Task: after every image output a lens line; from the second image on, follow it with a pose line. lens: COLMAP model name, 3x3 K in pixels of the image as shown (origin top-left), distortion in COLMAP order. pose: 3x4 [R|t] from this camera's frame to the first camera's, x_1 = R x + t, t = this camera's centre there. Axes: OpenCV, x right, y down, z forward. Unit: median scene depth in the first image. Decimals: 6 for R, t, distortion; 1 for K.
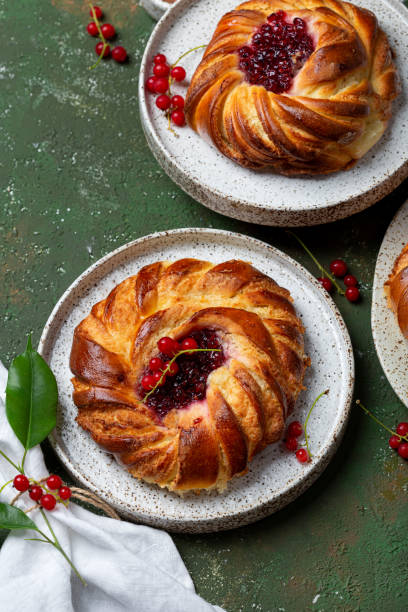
lens RADIAL K [[1935.8, 0, 223.6], [0, 1935.8, 306.4], [0, 0, 1]] dist [0.122943, 0.035724]
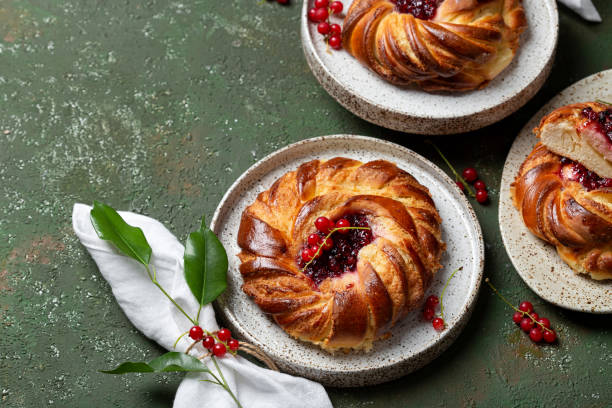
lens RADIAL K [[1935.8, 0, 306.0], [0, 1935.8, 204.0], [0, 0, 1]] dist [0.122943, 0.035724]
pose [[0.999198, 0.038218, 0.011949, -0.053065], [-0.036455, 0.991689, -0.123387, 0.147950], [-0.016565, 0.122852, 0.992287, -0.146815]]
